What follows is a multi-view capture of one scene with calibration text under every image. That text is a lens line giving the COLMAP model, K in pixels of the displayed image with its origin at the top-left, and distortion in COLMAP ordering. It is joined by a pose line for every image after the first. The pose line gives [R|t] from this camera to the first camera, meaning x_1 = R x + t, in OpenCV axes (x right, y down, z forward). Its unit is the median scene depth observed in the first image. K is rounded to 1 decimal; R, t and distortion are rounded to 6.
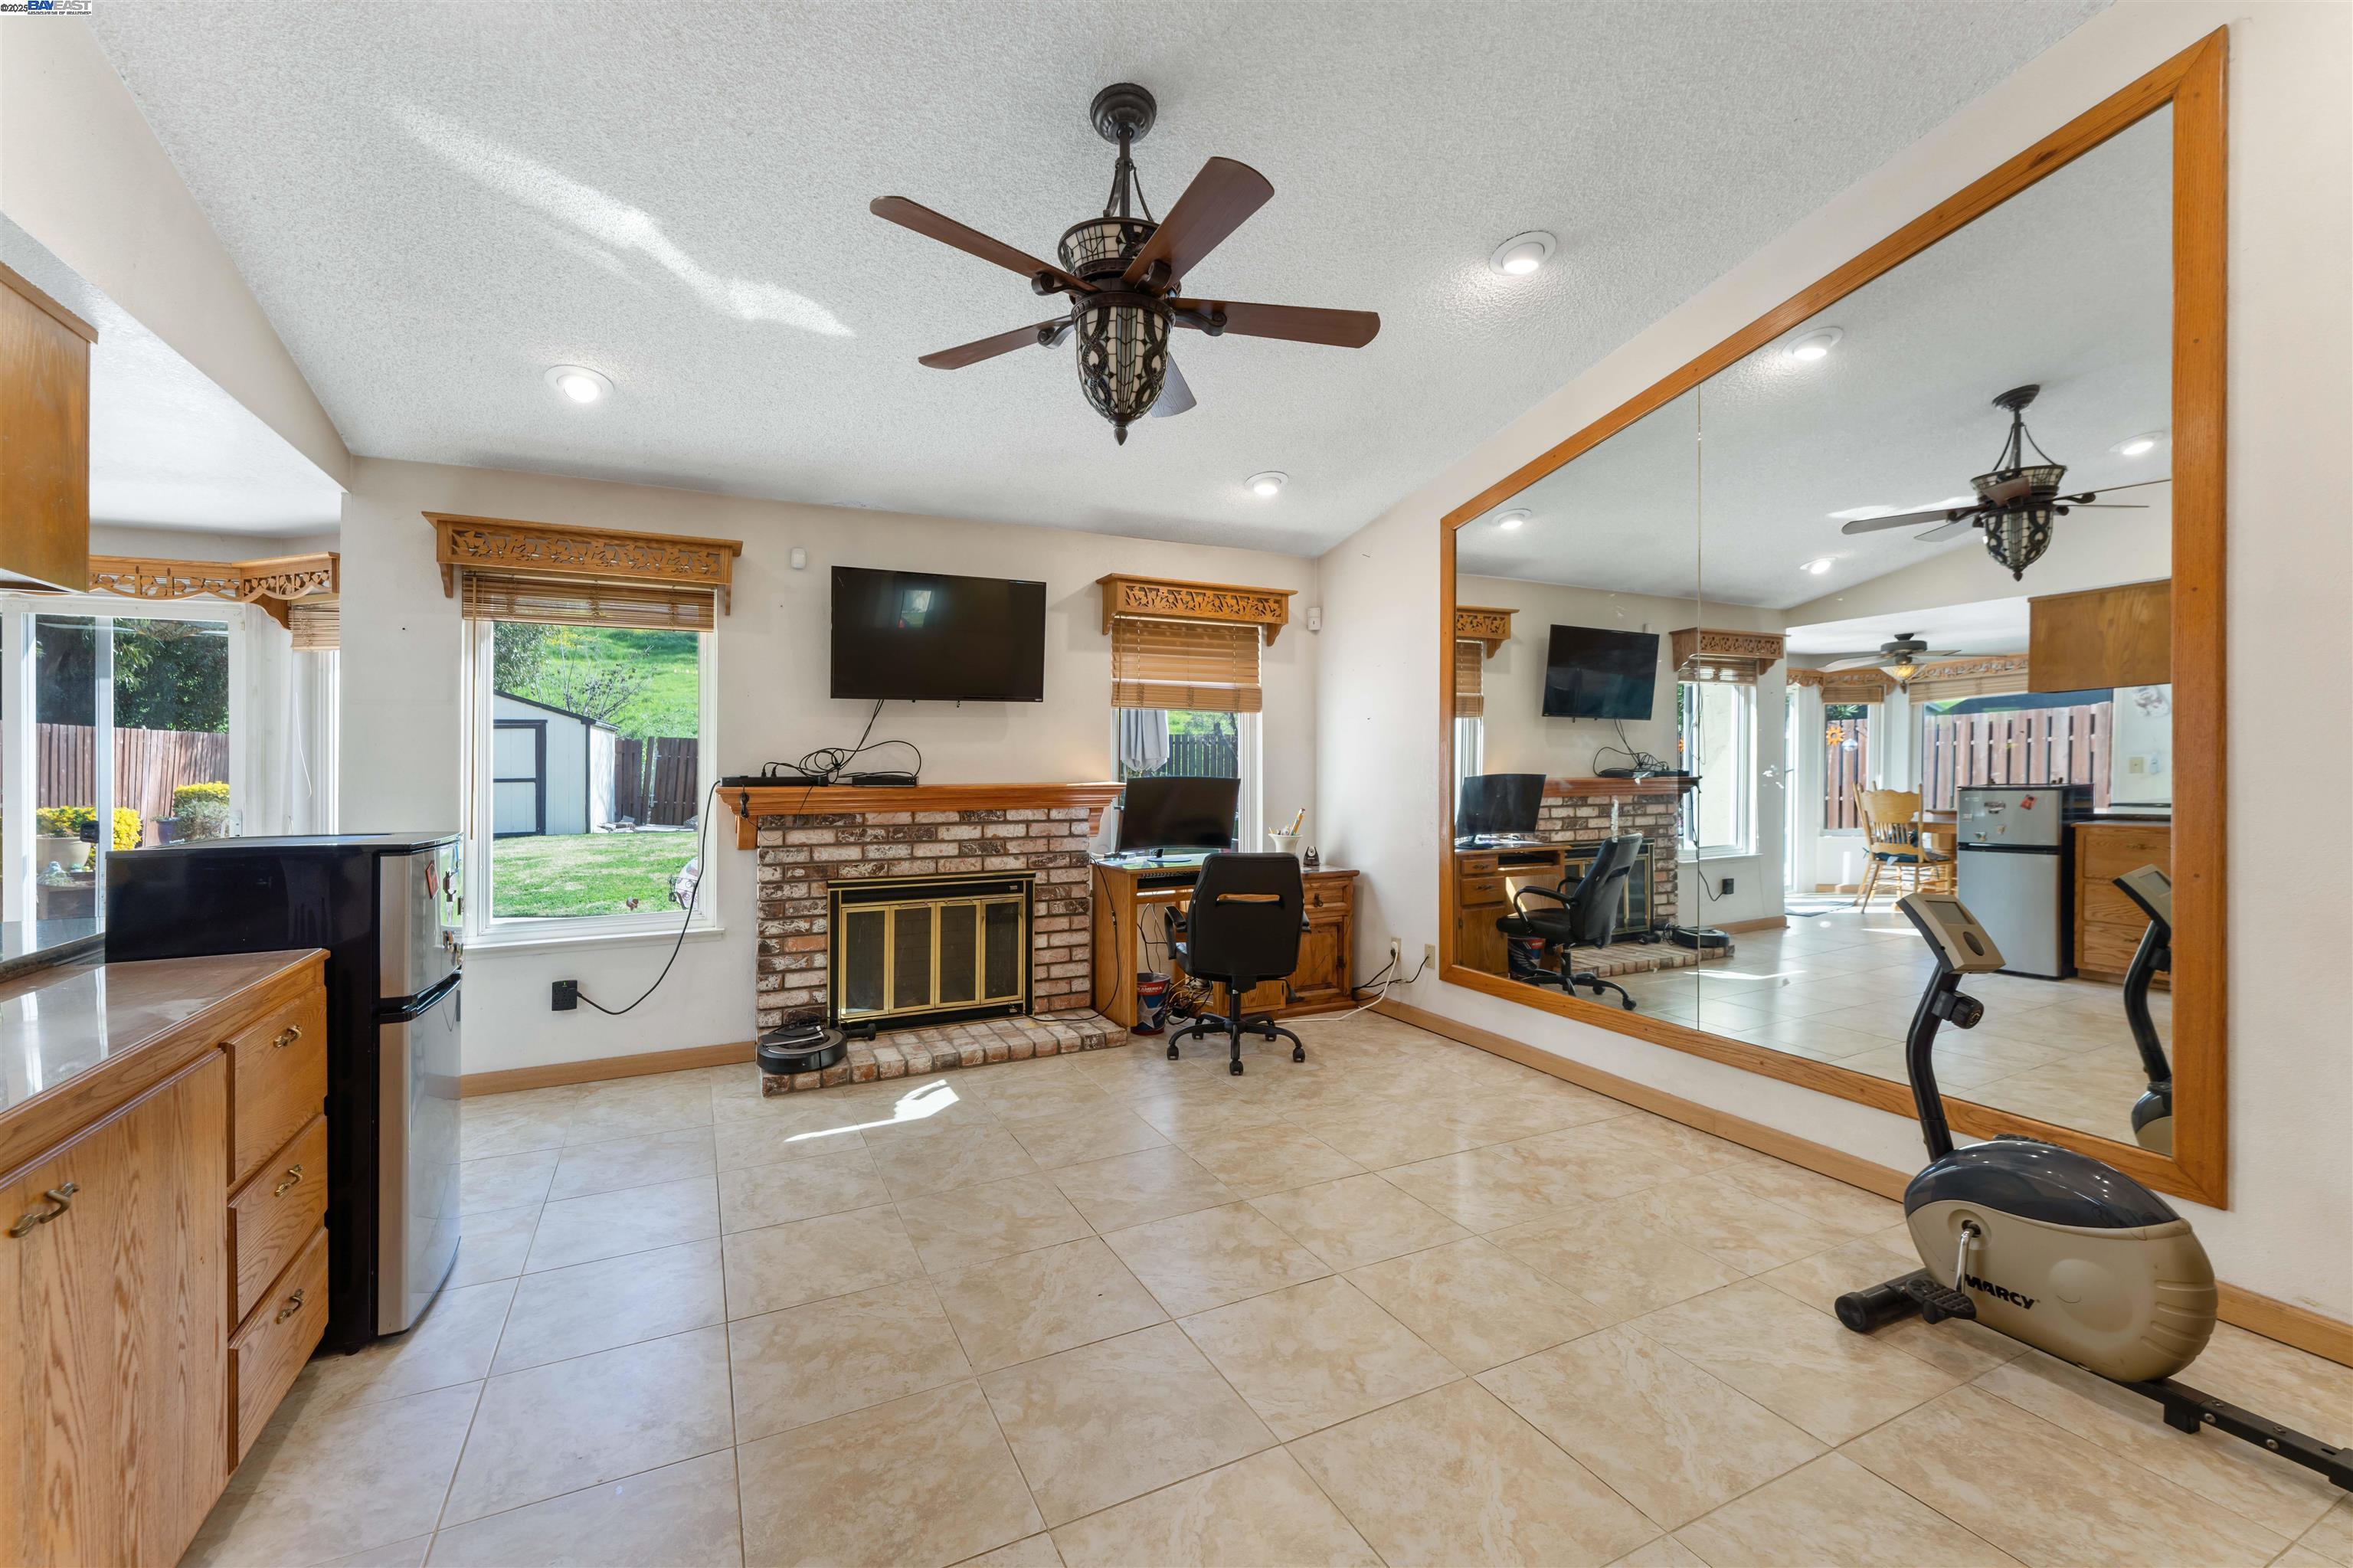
lens RADIAL K [[992.2, 0, 1178.7], [0, 992.2, 762.2], [0, 0, 1]] dist [0.001444, -0.000695]
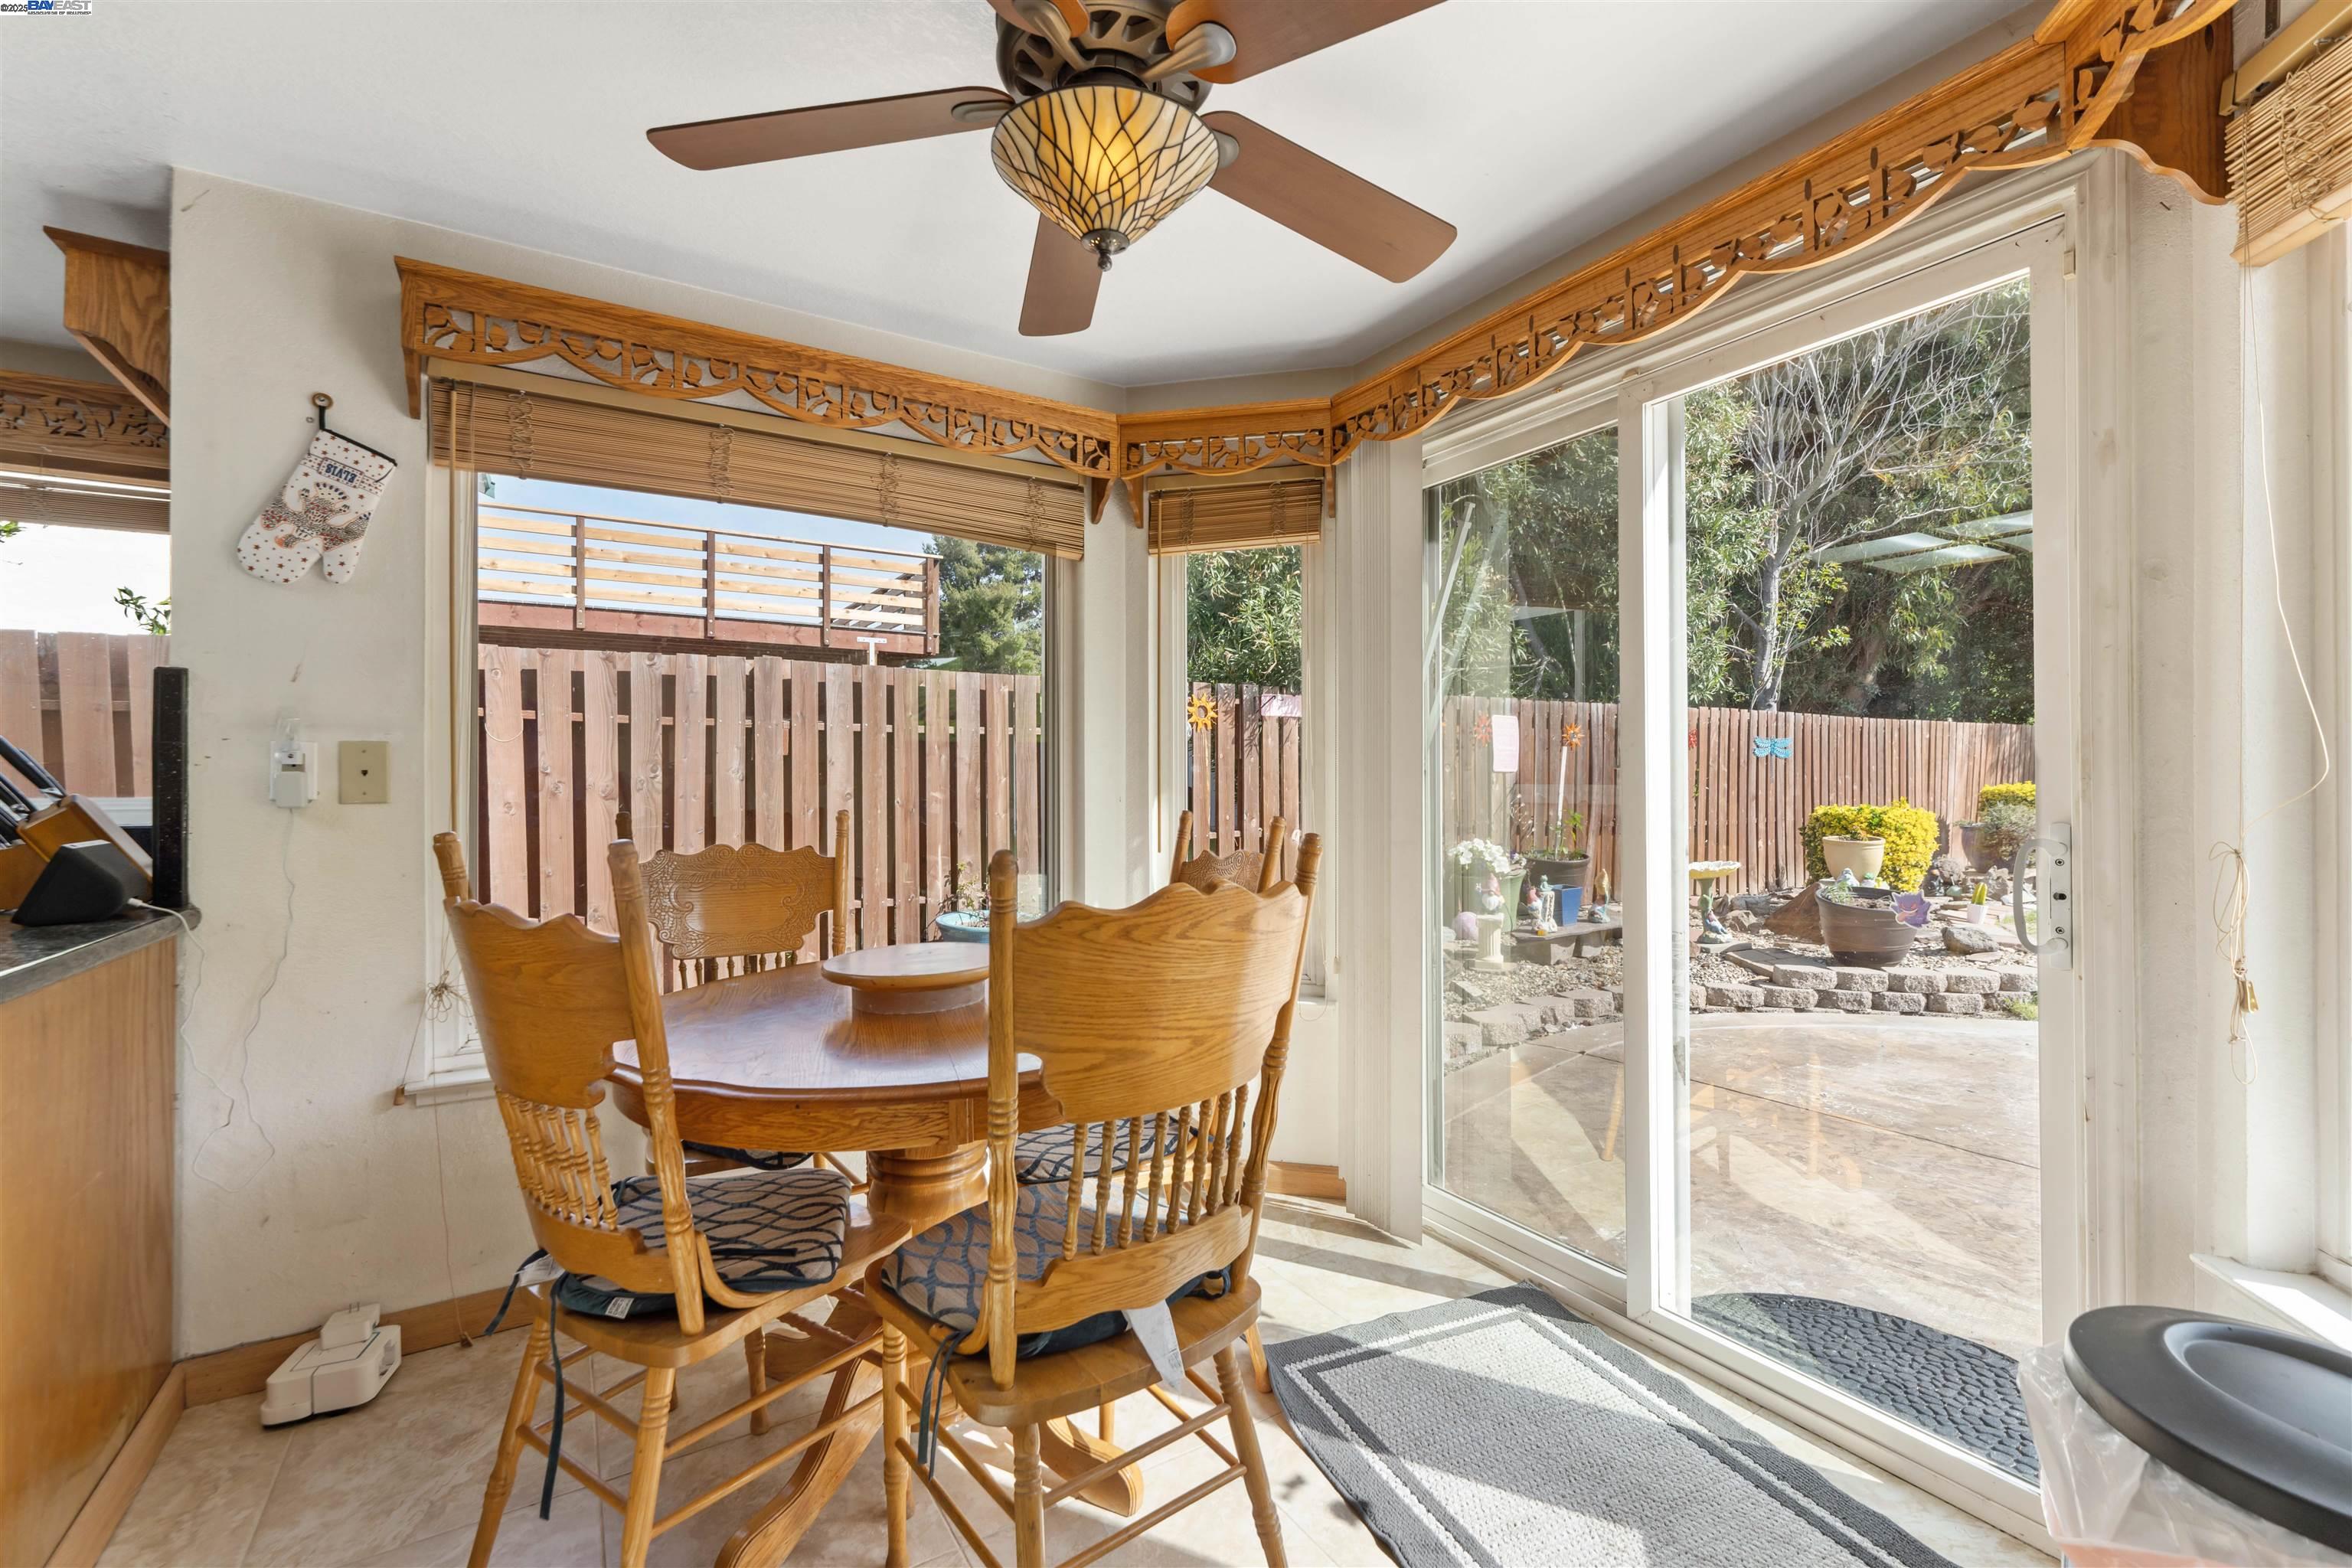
lens RADIAL K [[991.8, 0, 1187.6], [0, 991.8, 777.4], [0, 0, 1]] dist [0.001444, -0.000695]
pose [[0.096833, 0.001511, -0.995299, -0.639385], [0.005604, 0.999982, 0.002063, 0.031390], [0.995285, -0.005777, 0.096823, 0.672072]]
